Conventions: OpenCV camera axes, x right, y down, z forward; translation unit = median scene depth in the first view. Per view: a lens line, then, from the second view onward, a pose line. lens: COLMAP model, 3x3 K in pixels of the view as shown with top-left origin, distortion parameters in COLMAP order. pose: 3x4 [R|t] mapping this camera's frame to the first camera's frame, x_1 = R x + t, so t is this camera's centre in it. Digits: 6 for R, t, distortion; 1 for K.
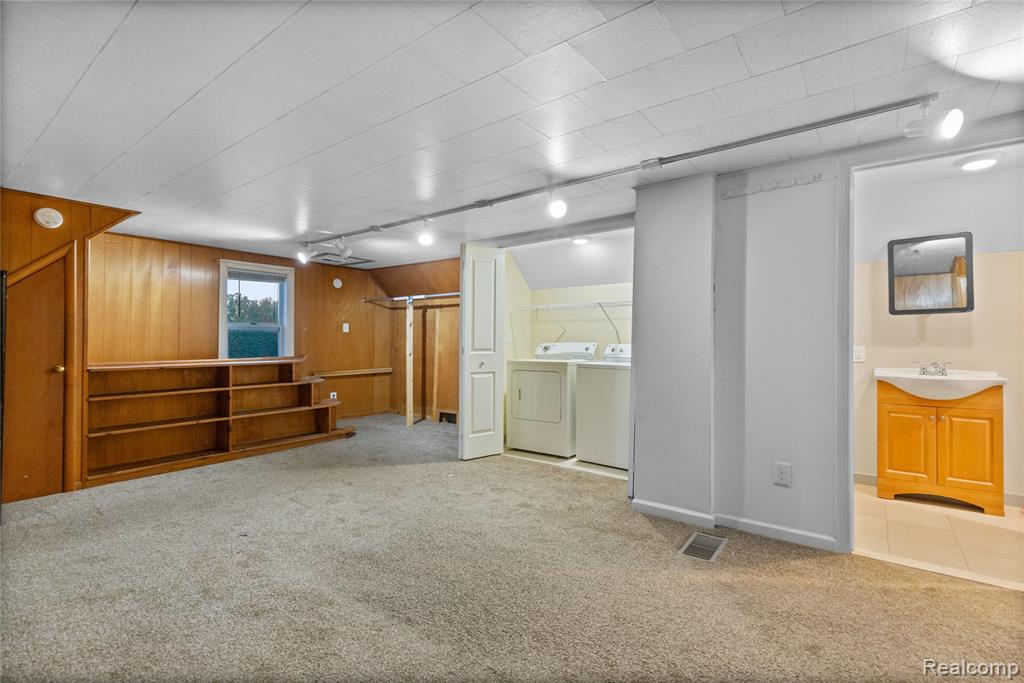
lens RADIAL K [[472.8, 0, 512.8], [0, 472.8, 335.2], [0, 0, 1]] dist [0.013206, 0.000303]
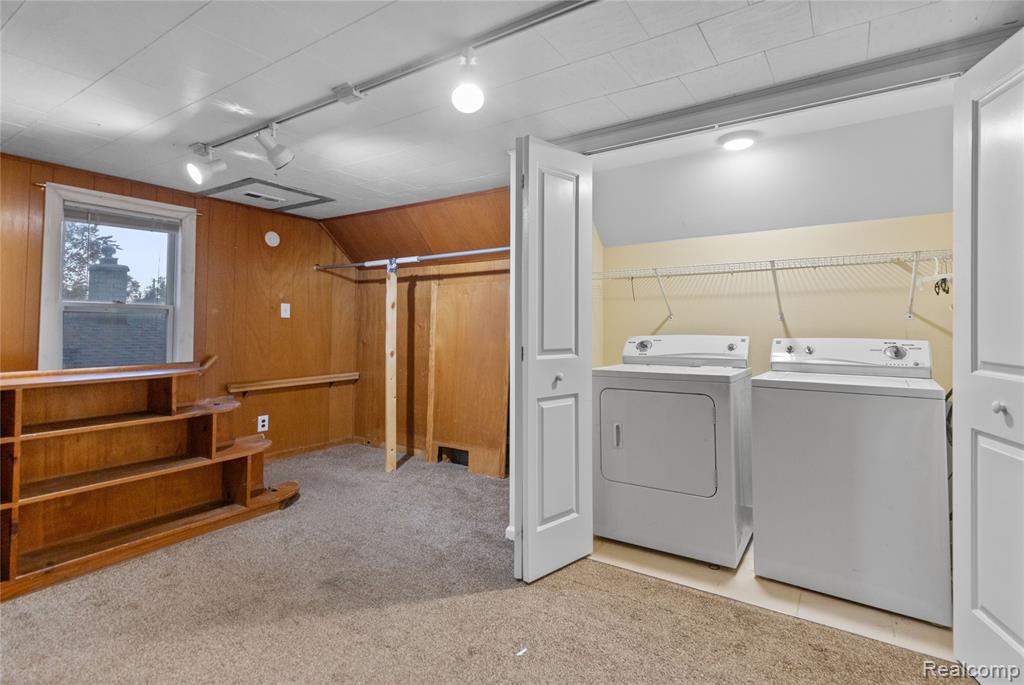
lens RADIAL K [[499.8, 0, 511.5], [0, 499.8, 310.3], [0, 0, 1]] dist [0.002533, -0.000475]
pose [[0.997495, 0.001450, 0.070716, -0.126583], [0.000234, 0.999717, -0.023803, -0.000089], [-0.070730, 0.023760, 0.997212, 0.399643]]
